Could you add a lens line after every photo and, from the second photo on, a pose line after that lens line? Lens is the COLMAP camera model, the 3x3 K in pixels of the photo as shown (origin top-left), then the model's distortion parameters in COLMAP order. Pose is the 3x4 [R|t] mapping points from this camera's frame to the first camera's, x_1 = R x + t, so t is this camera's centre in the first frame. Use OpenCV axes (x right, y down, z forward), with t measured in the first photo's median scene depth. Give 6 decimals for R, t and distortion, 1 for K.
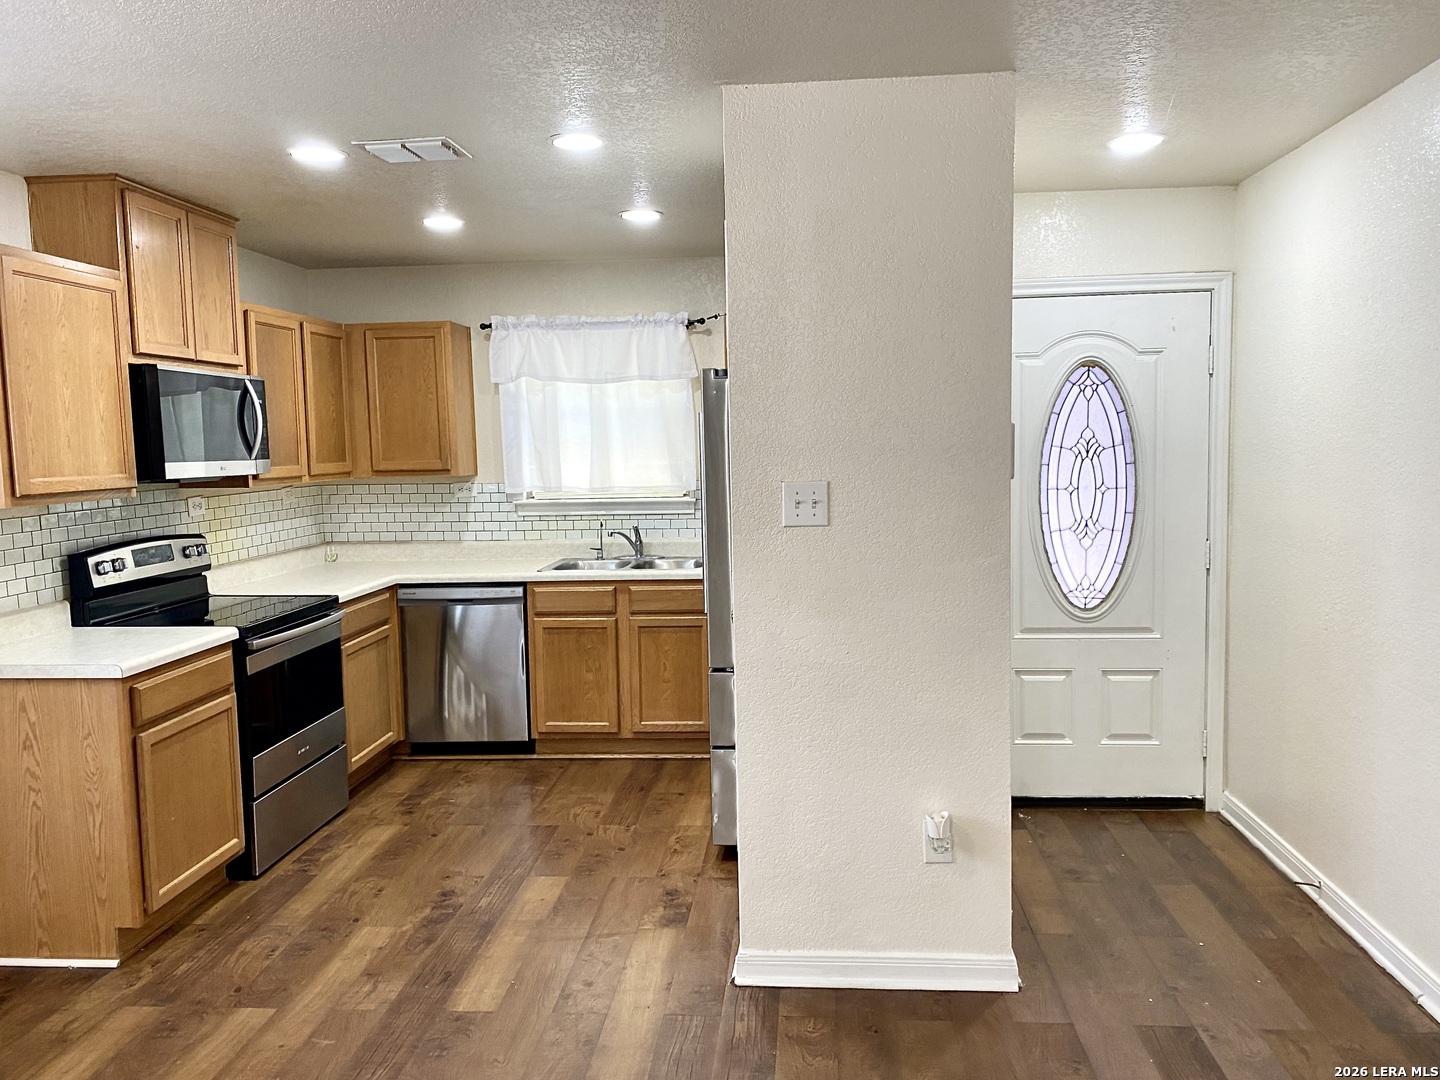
lens RADIAL K [[1099.4, 0, 720.0], [0, 1099.4, 540.0], [0, 0, 1]] dist [0.004109, -0.070344]
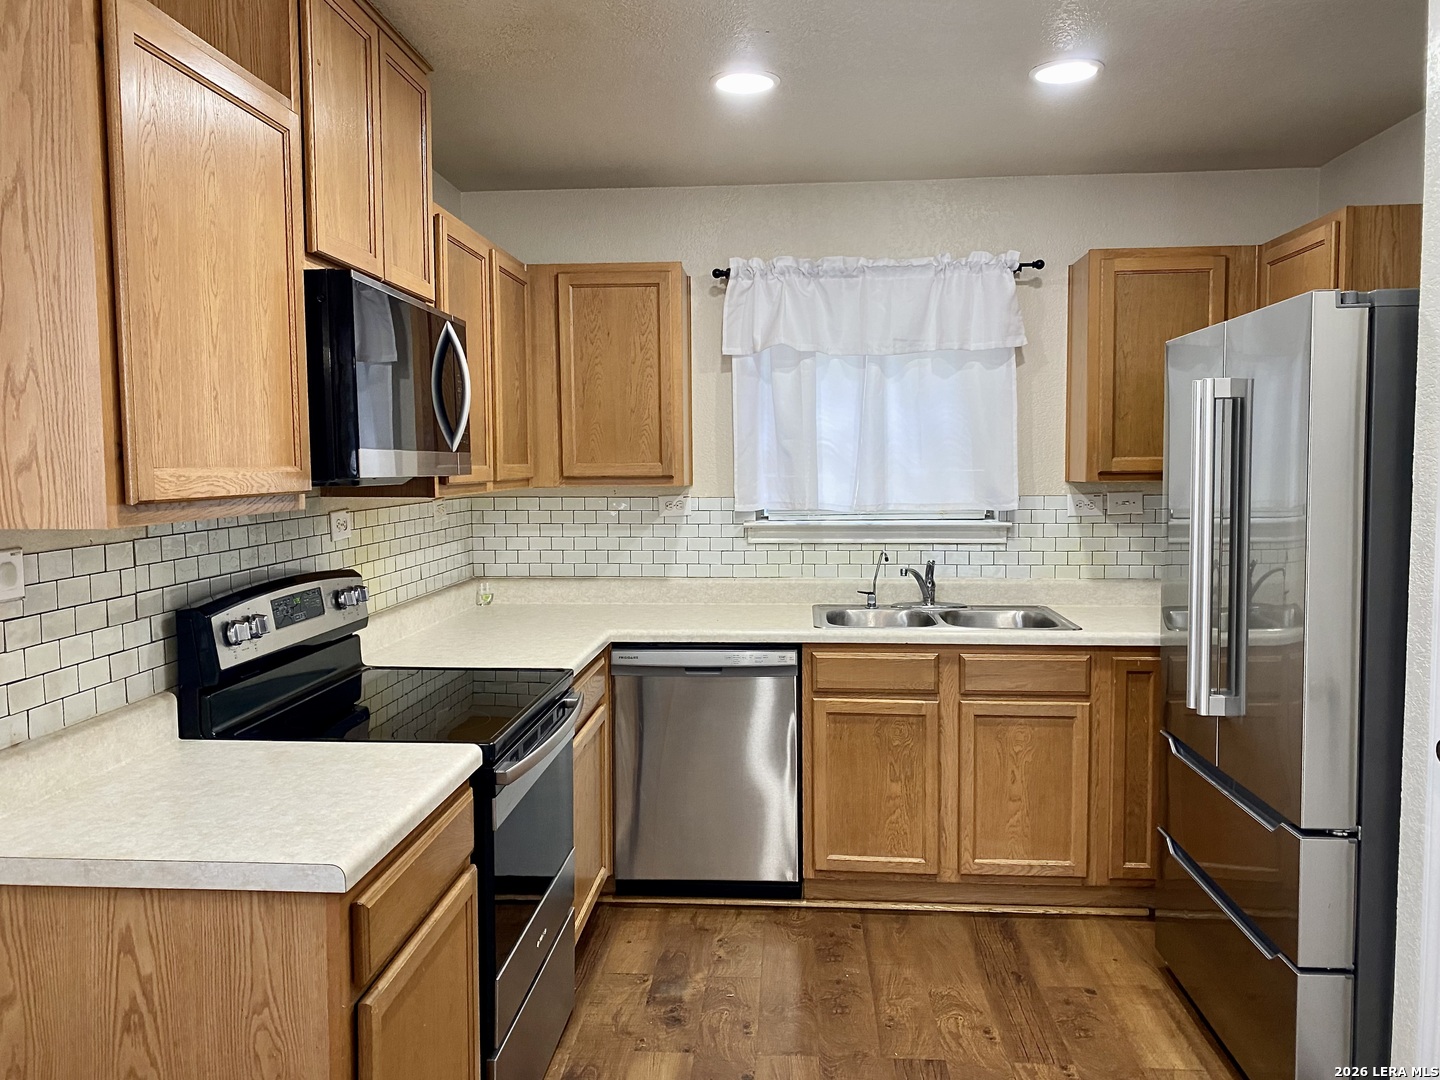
lens RADIAL K [[1118.4, 0, 666.2], [0, 1118.4, 530.7], [0, 0, 1]] dist [0.052373, -0.138562]
pose [[0.999431, 0.012996, -0.031110, -0.241003], [-0.013851, 0.999527, -0.027445, -0.011132], [0.030739, 0.027861, 0.999139, 0.314512]]
